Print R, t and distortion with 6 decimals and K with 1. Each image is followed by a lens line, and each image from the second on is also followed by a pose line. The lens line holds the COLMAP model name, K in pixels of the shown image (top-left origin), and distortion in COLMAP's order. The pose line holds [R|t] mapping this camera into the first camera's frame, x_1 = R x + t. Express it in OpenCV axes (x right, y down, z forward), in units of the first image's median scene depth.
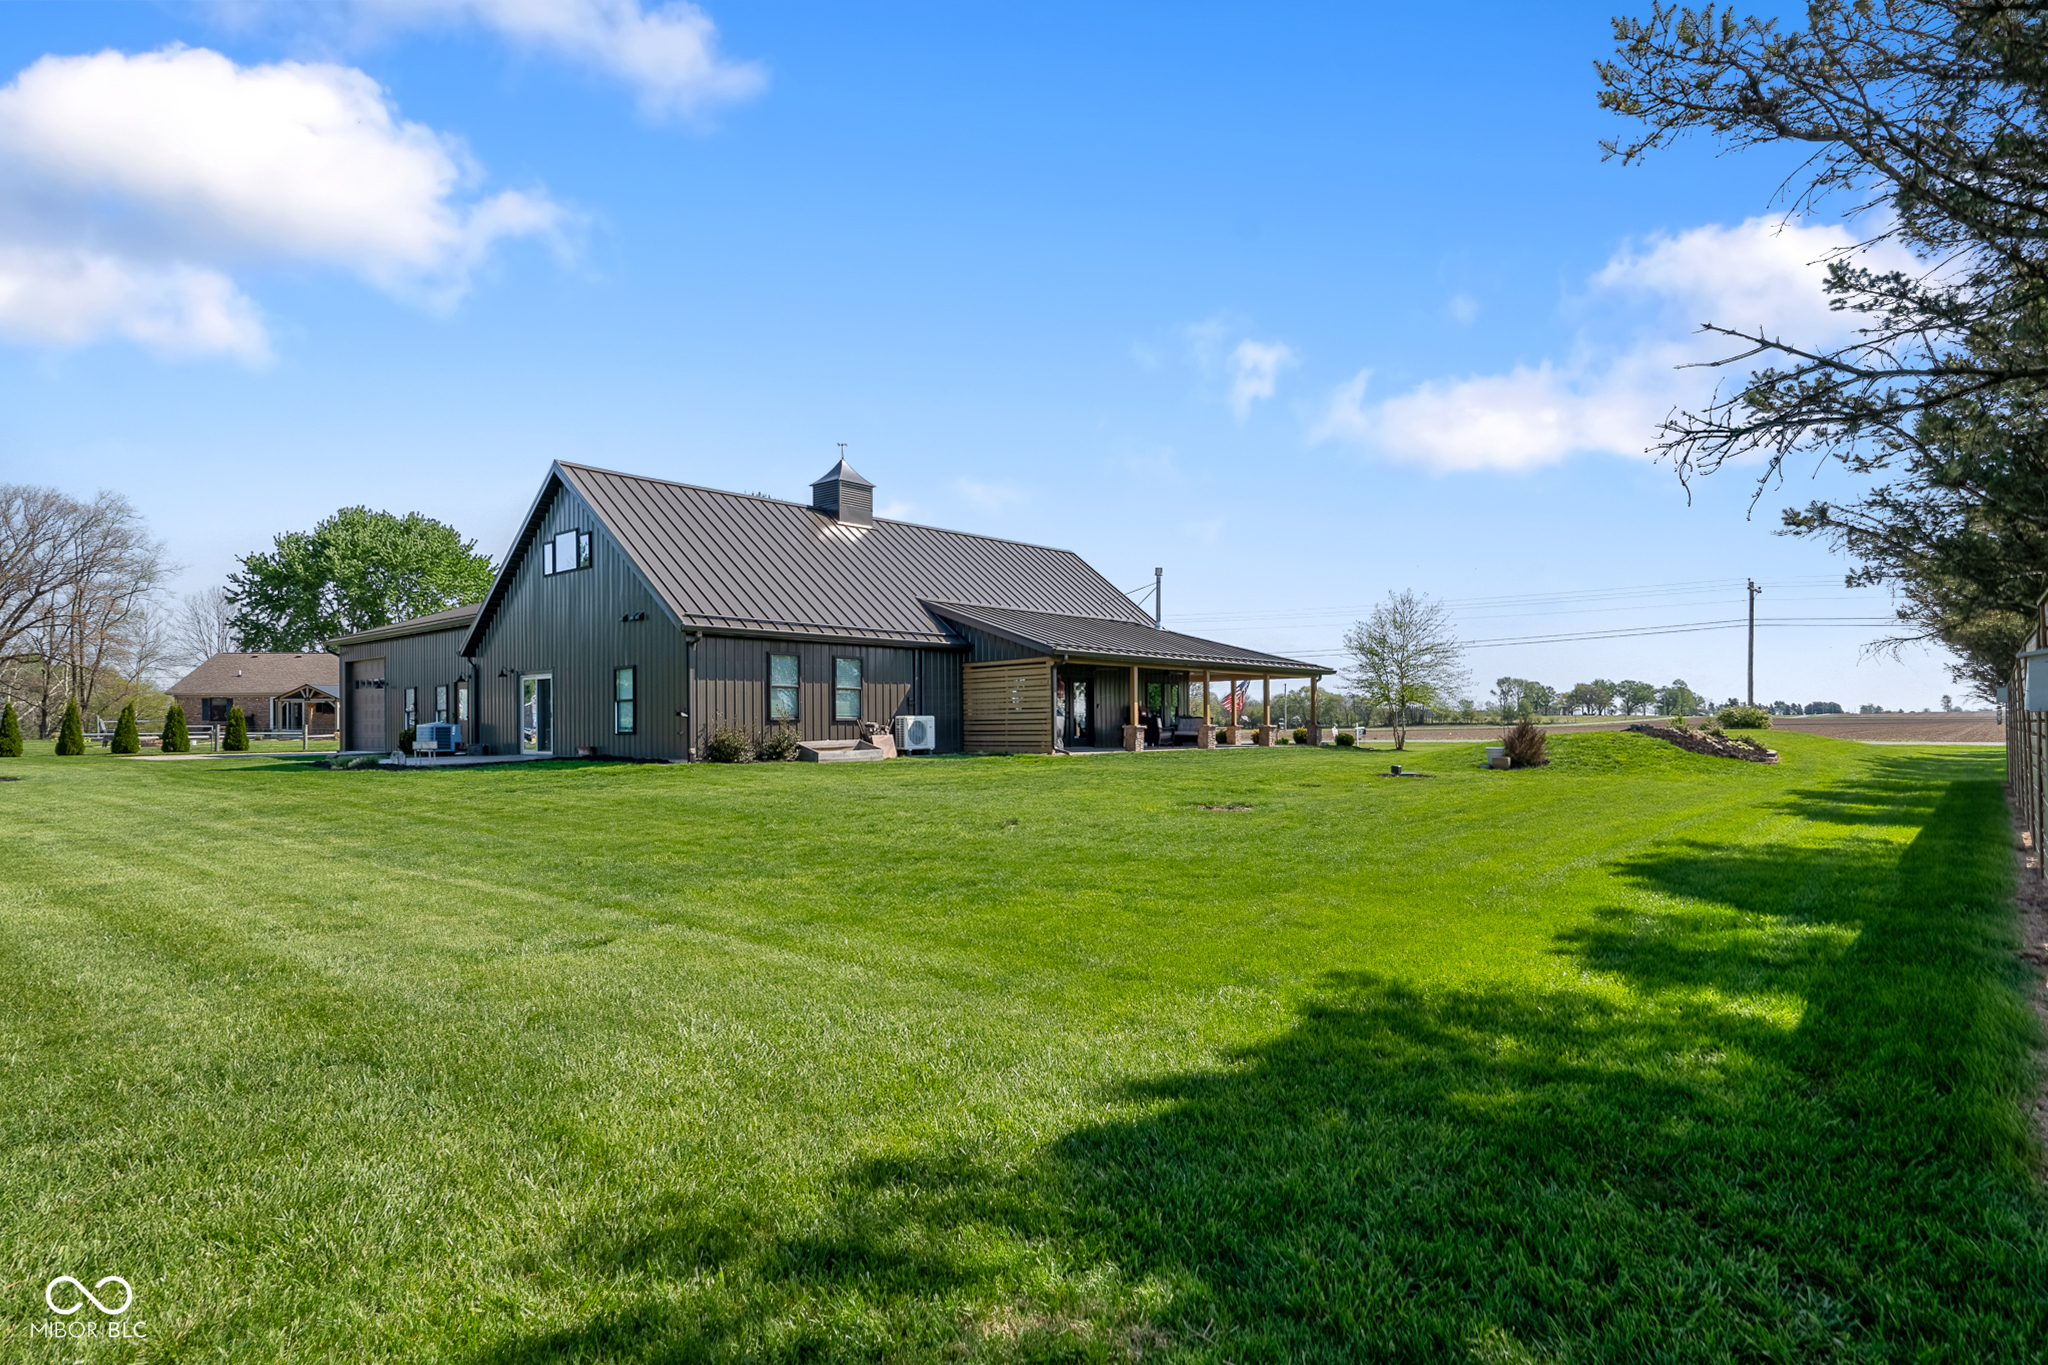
lens RADIAL K [[1075.9, 0, 1024.0], [0, 1075.9, 682.5], [0, 0, 1]] dist [0.000635, 0.000097]
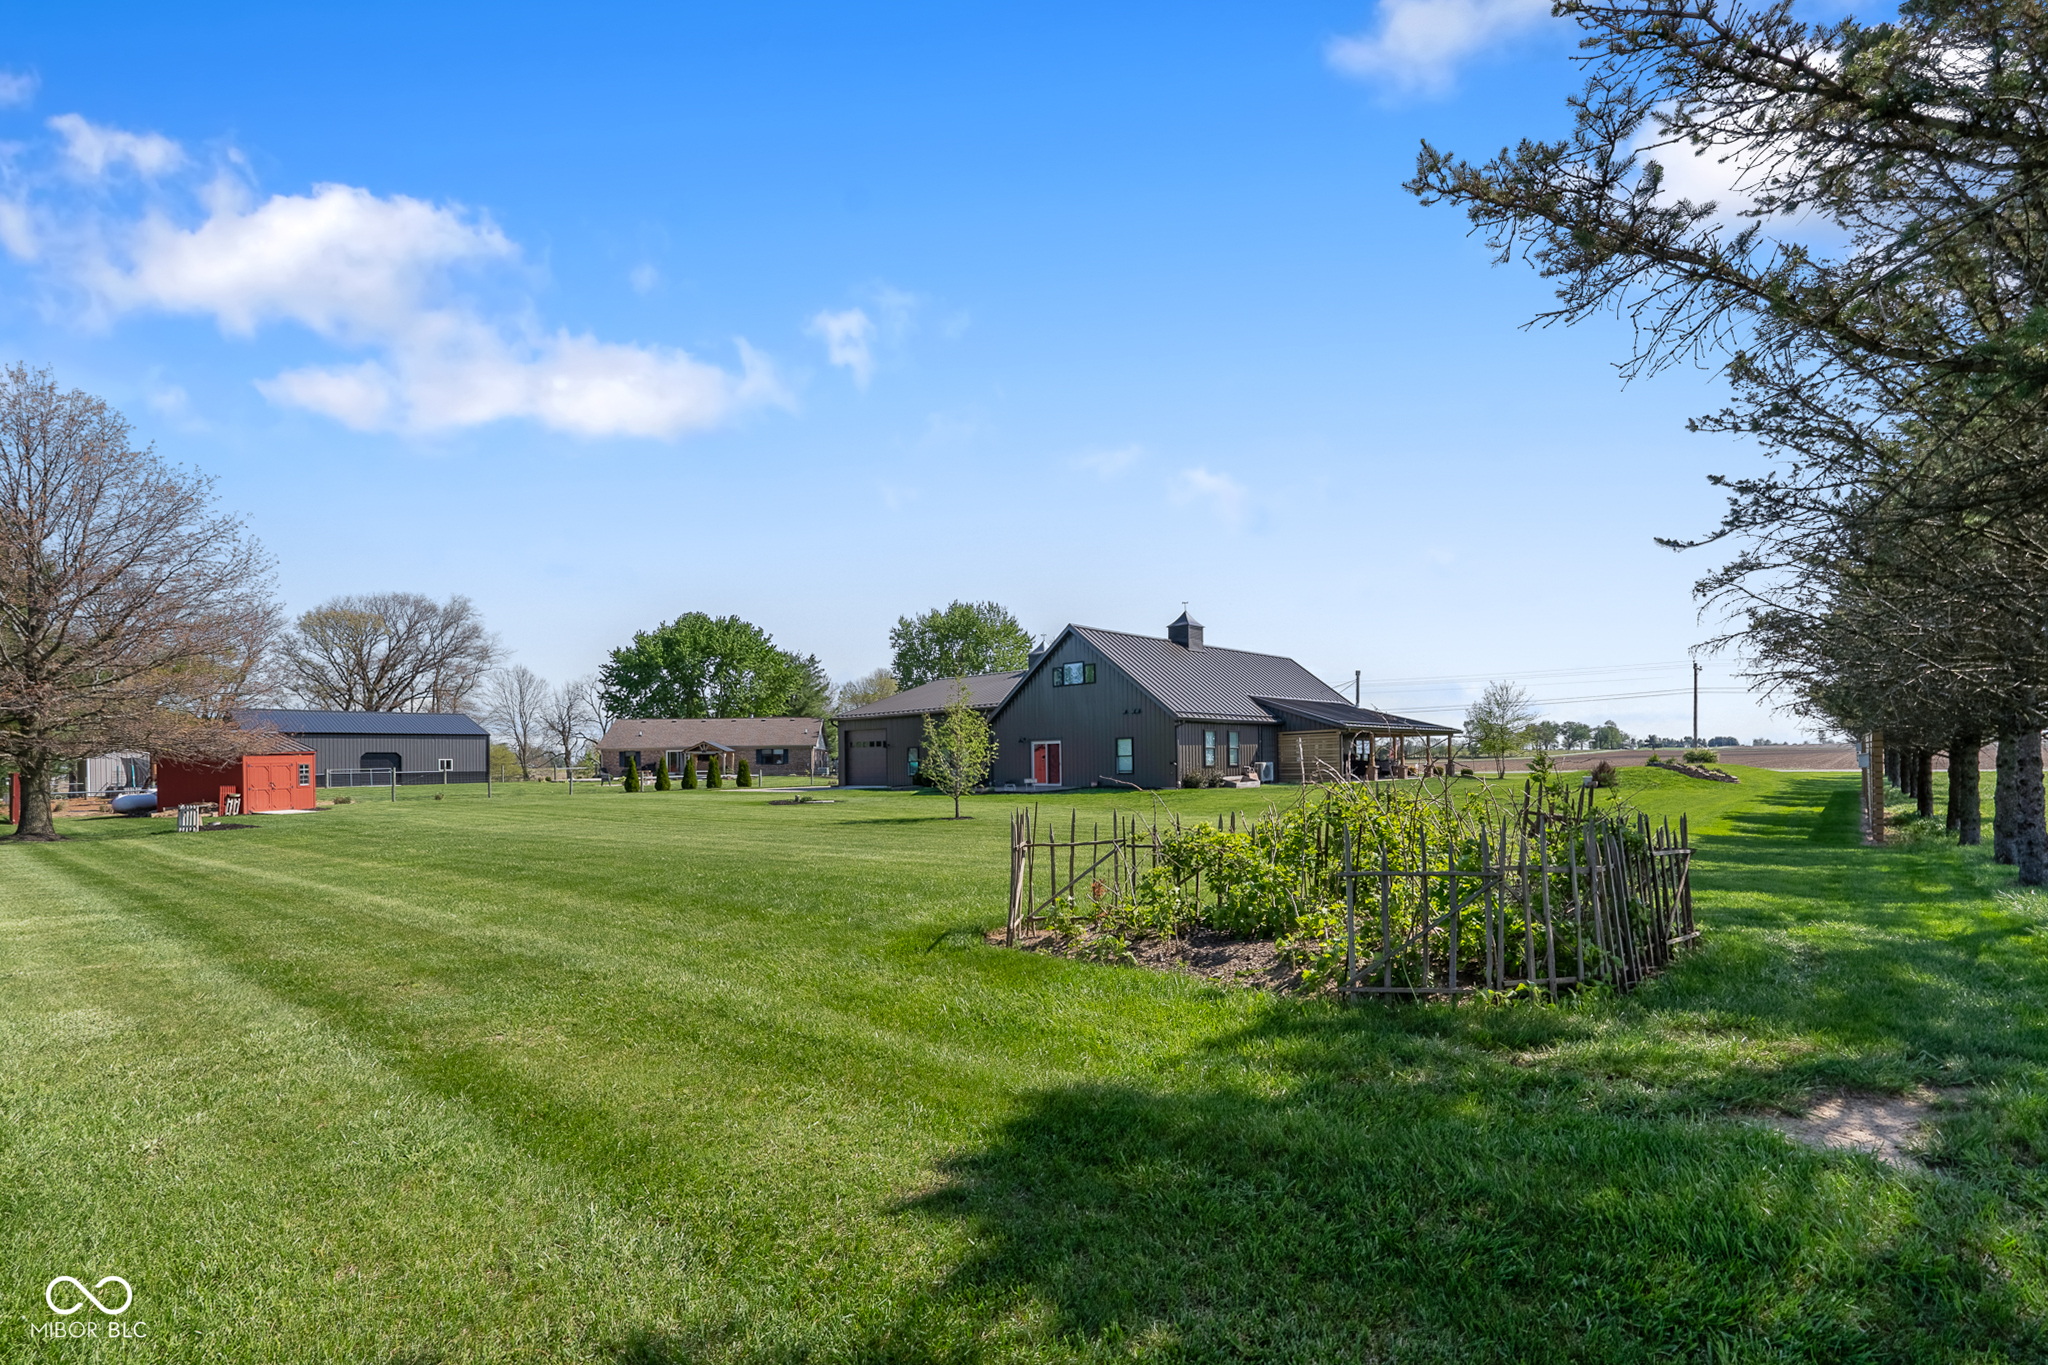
lens RADIAL K [[956.3, 0, 1012.4], [0, 956.3, 710.1], [0, 0, 1]] dist [-0.006732, -0.000516]
pose [[0.999932, -0.010386, 0.005356, -0.451514], [0.010461, 0.999846, -0.014086, -0.032494], [-0.005209, 0.014141, 0.999886, -0.510557]]
